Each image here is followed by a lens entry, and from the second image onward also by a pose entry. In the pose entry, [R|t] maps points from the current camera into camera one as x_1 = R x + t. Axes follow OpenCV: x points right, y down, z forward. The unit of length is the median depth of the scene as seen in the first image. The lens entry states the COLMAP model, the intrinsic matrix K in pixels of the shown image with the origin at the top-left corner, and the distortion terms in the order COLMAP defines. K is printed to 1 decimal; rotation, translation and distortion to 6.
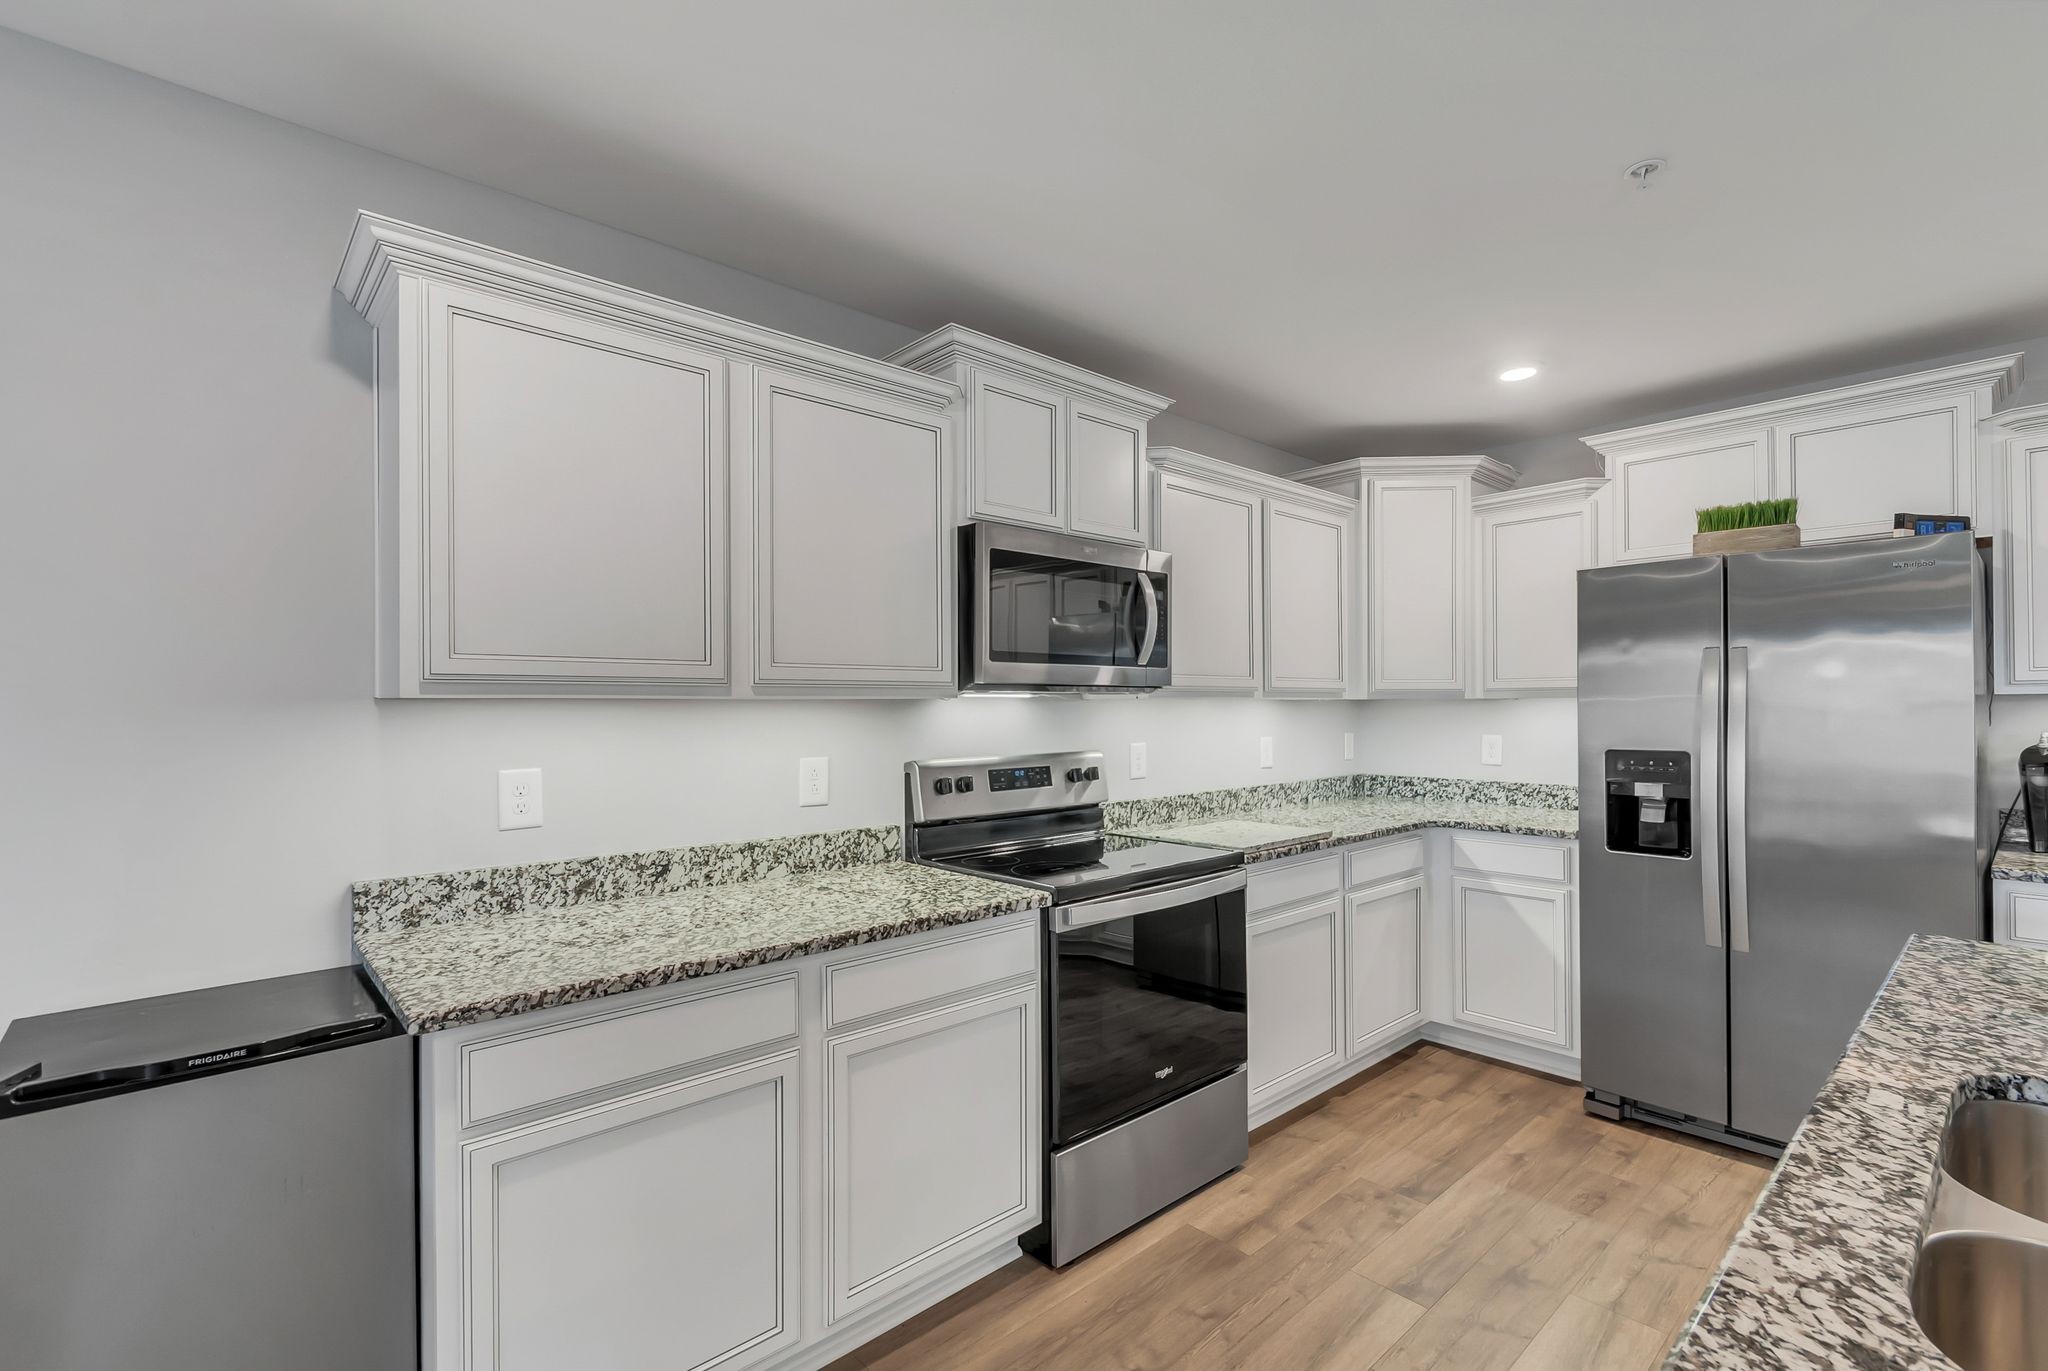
lens RADIAL K [[913.8, 0, 1033.9], [0, 913.8, 702.6], [0, 0, 1]] dist [0.000346, 0.000053]
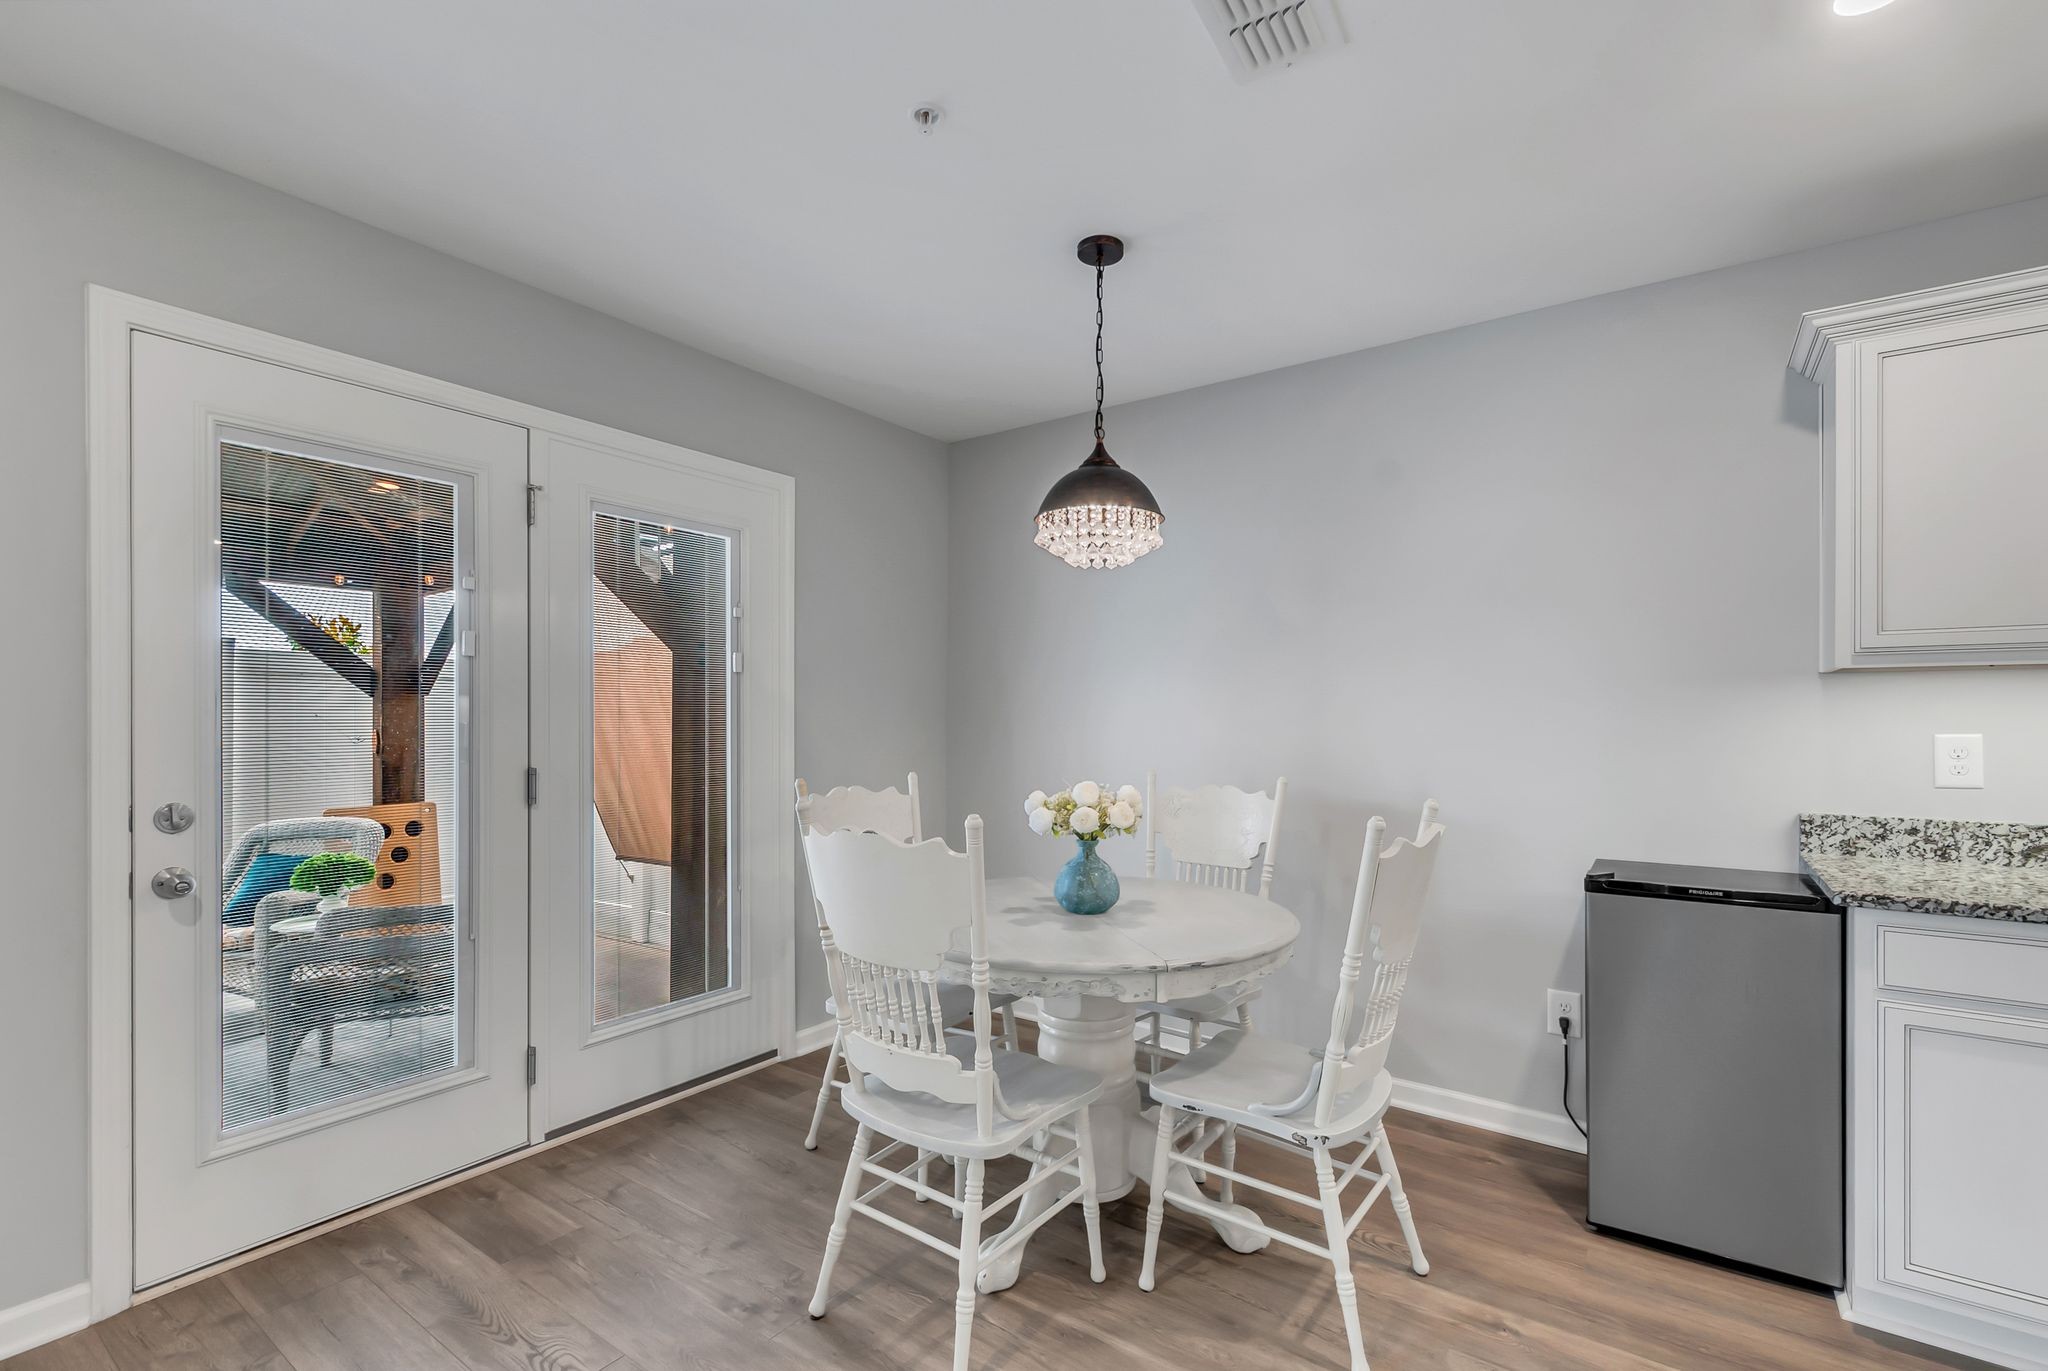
lens RADIAL K [[918.2, 0, 1055.1], [0, 918.2, 722.2], [0, 0, 1]] dist [0.000019, 0.000365]
pose [[0.227754, 0.005776, -0.973701, 0.212968], [0.001804, 0.999978, 0.006353, 0.038874], [0.973717, -0.003204, 0.227739, -0.248096]]
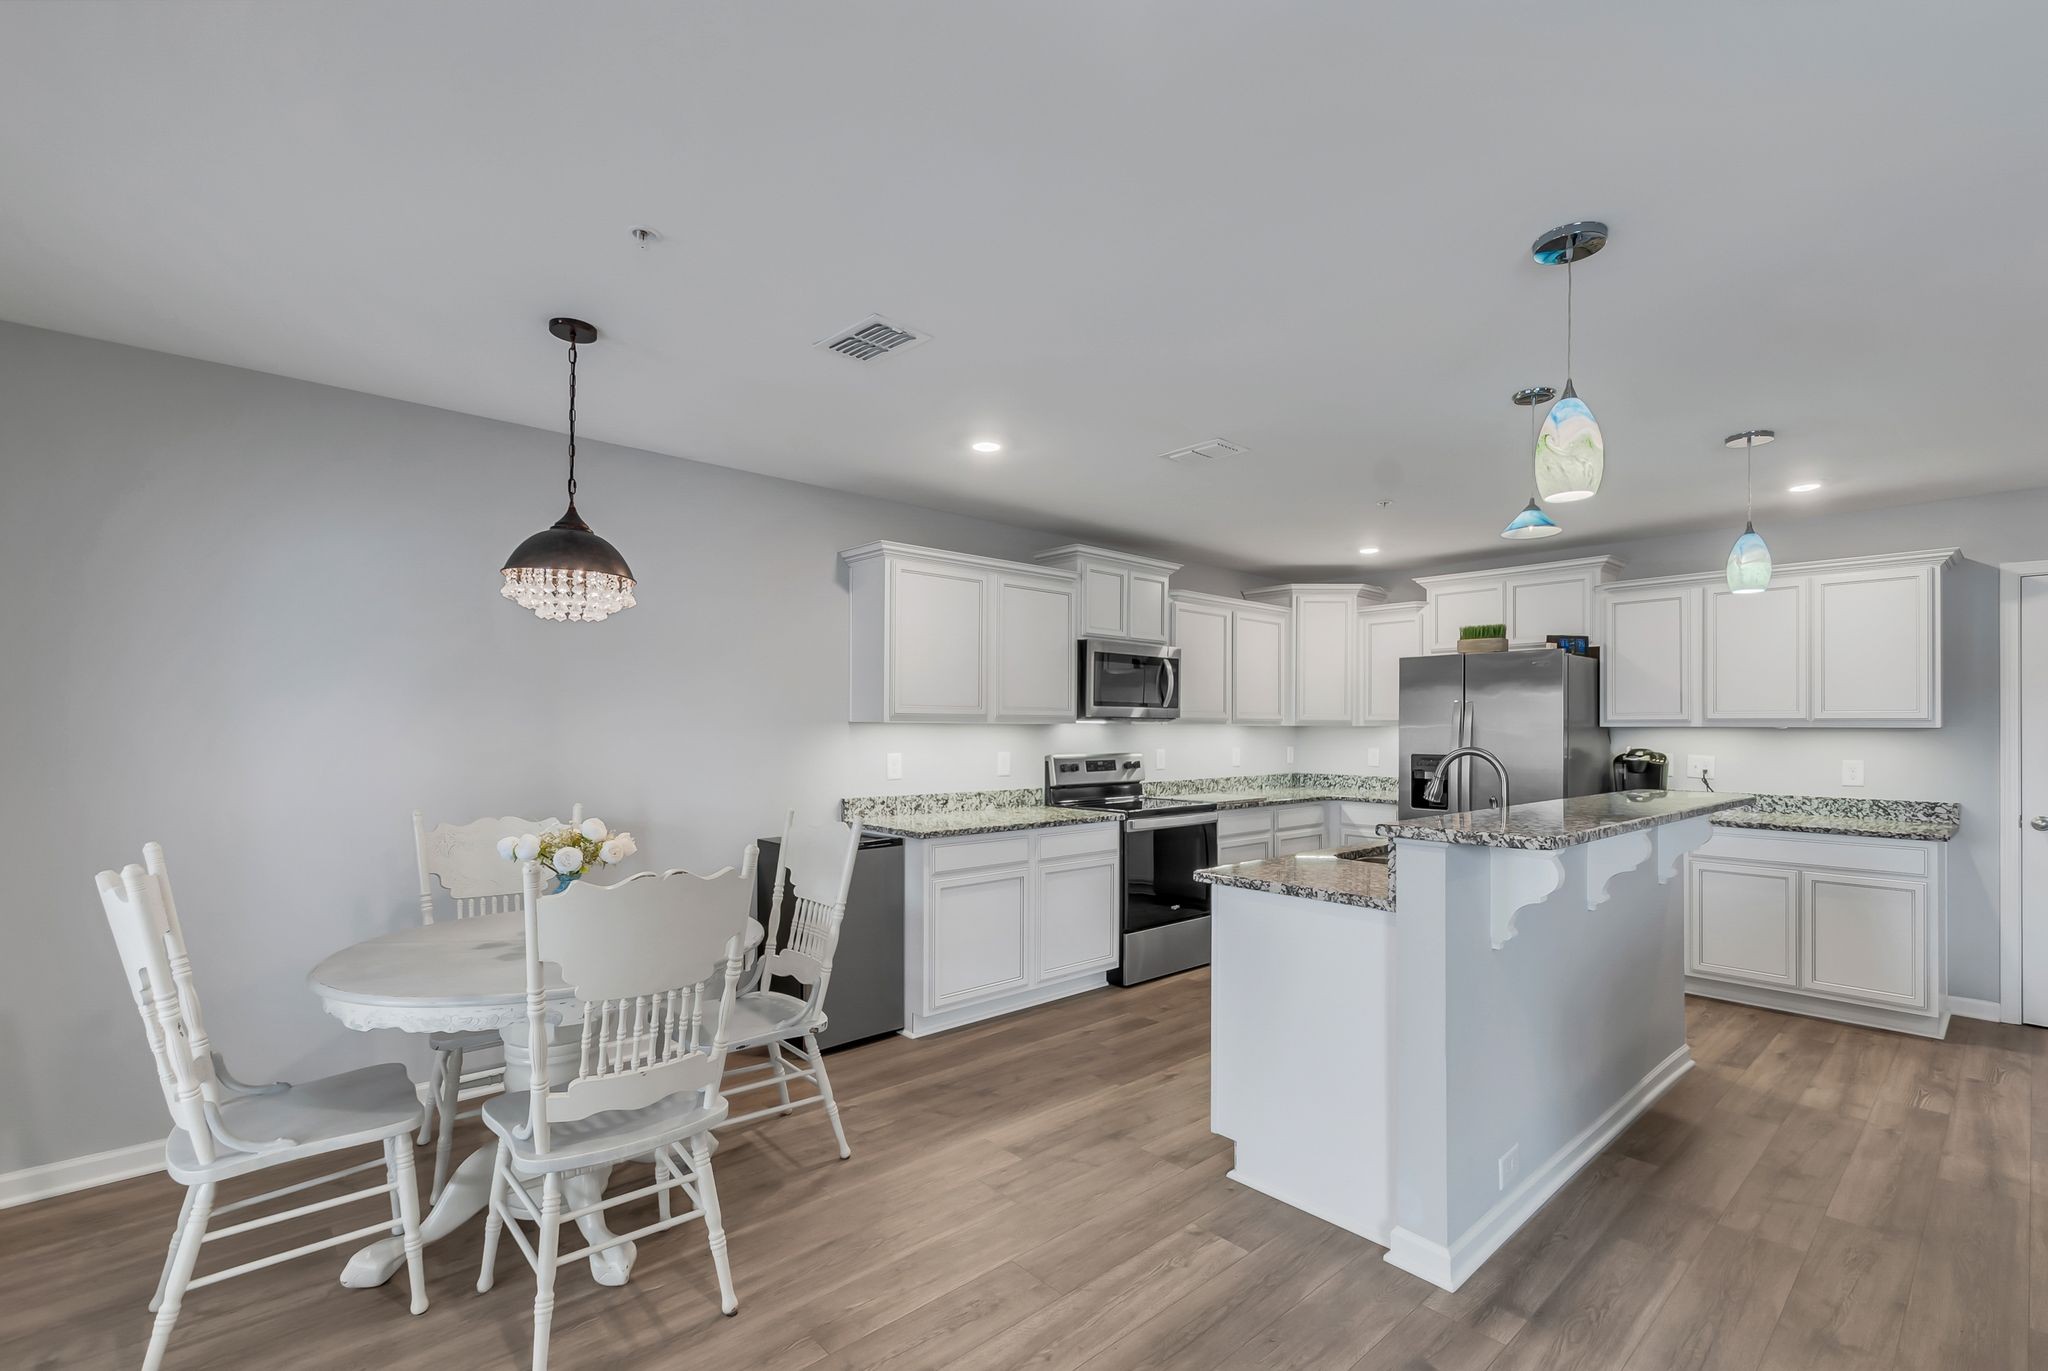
lens RADIAL K [[931.8, 0, 1057.8], [0, 931.8, 715.1], [0, 0, 1]] dist [-0.000975, -0.000302]
pose [[0.999663, 0.011224, 0.023405, -0.167637], [-0.011015, 0.999898, -0.009048, -0.004563], [-0.023504, 0.008788, 0.999685, -1.043624]]
